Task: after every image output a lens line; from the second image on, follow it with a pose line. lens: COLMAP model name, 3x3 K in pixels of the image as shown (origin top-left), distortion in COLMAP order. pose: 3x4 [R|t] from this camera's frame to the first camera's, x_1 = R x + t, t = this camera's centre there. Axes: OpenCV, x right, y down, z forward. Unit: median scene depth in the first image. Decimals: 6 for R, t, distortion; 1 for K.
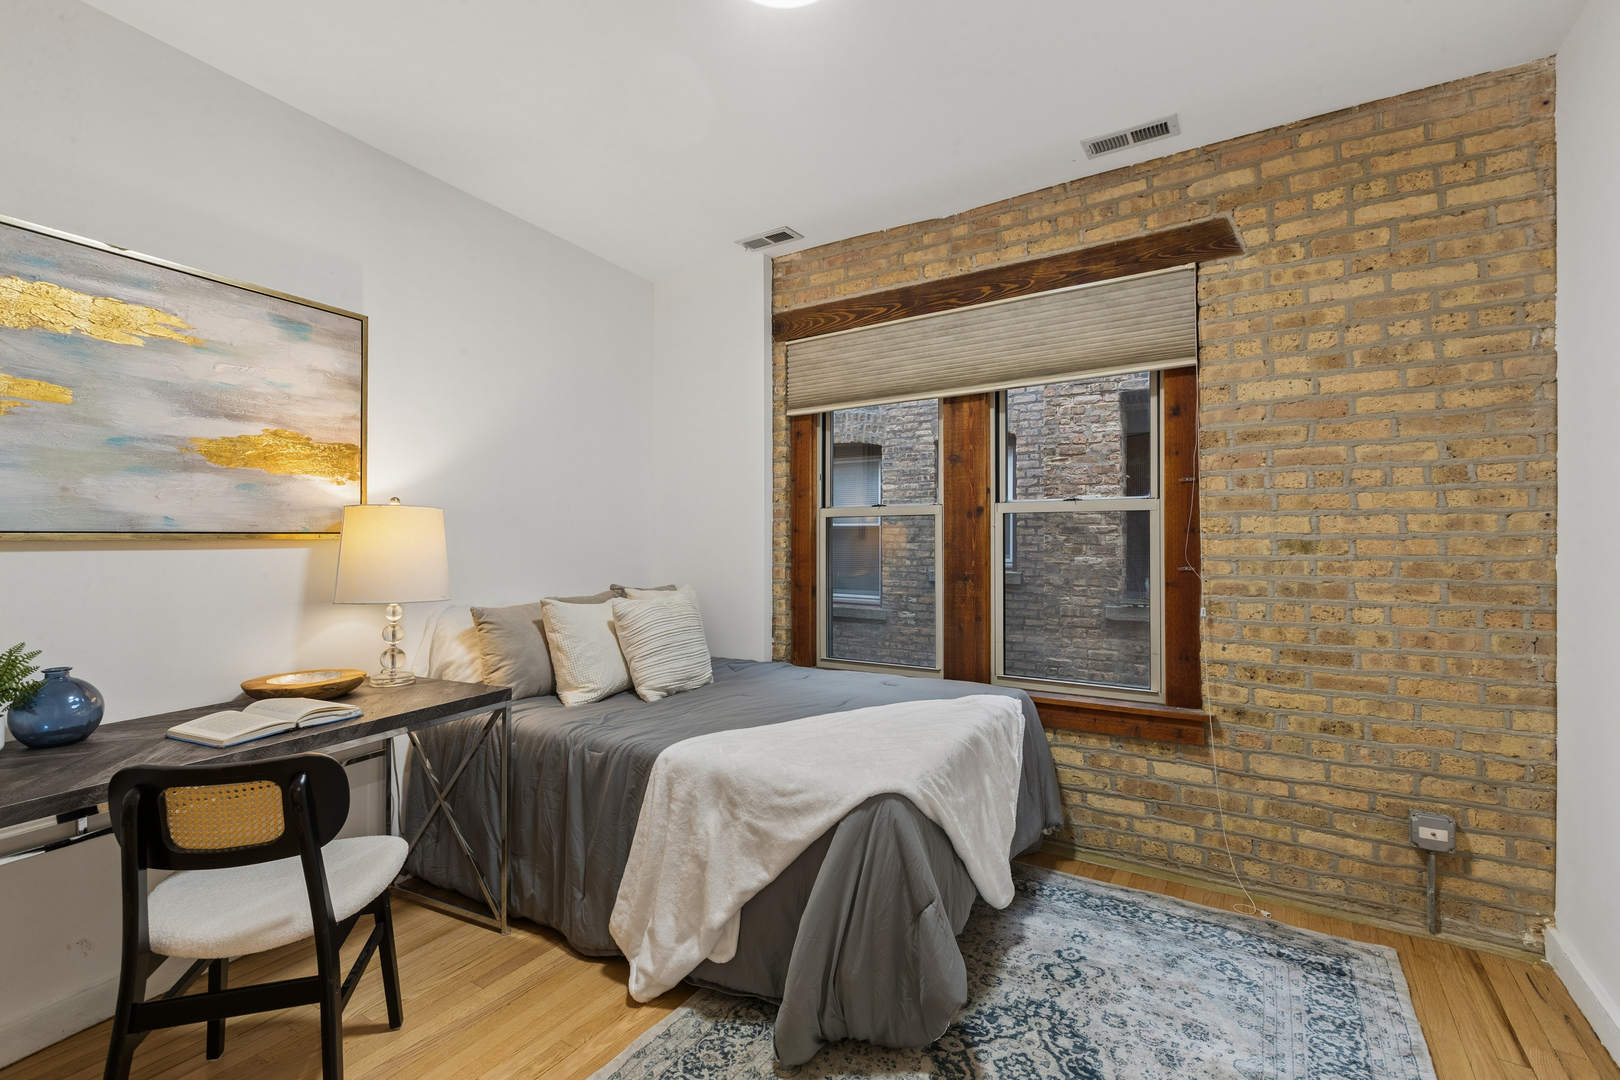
lens RADIAL K [[729.2, 0, 808.7], [0, 729.2, 533.5], [0, 0, 1]] dist [-0.000585, 0.000155]
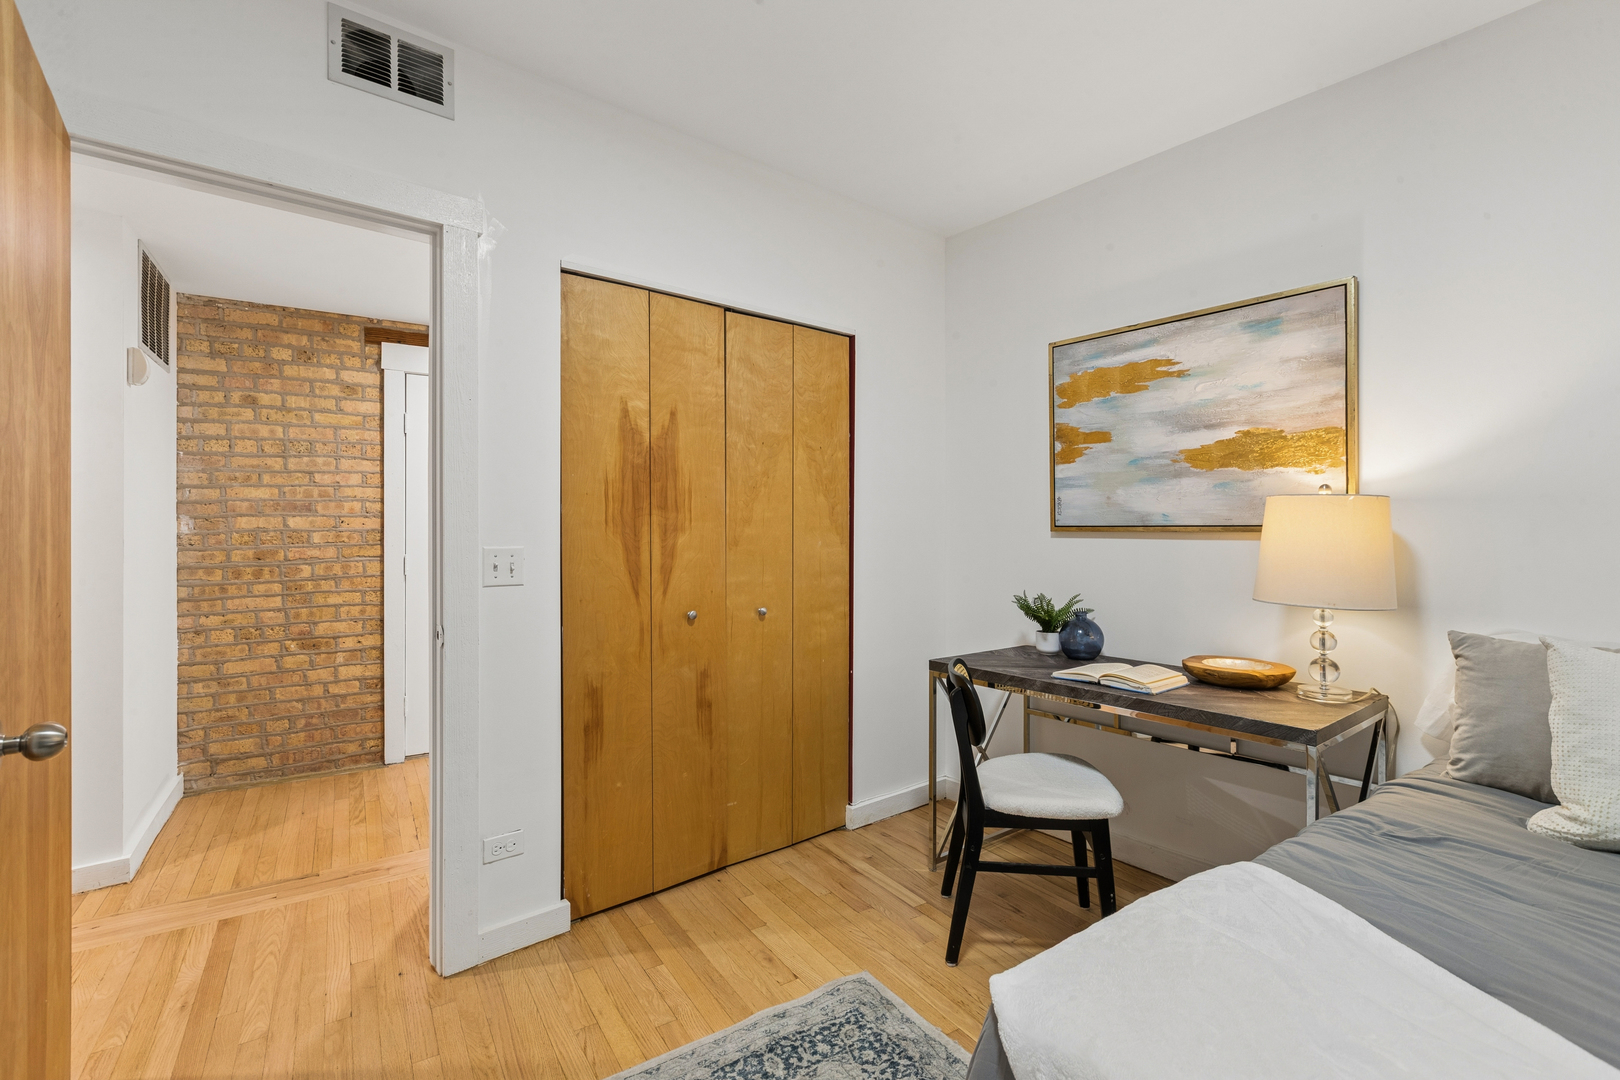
lens RADIAL K [[729.2, 0, 800.7], [0, 729.2, 530.4], [0, 0, 1]] dist [-0.000585, 0.000155]
pose [[-0.432109, 0.003774, -0.901814, 0.516705], [0.003898, 0.999990, 0.002317, 0.000519], [0.901813, -0.002514, -0.432119, 0.872190]]
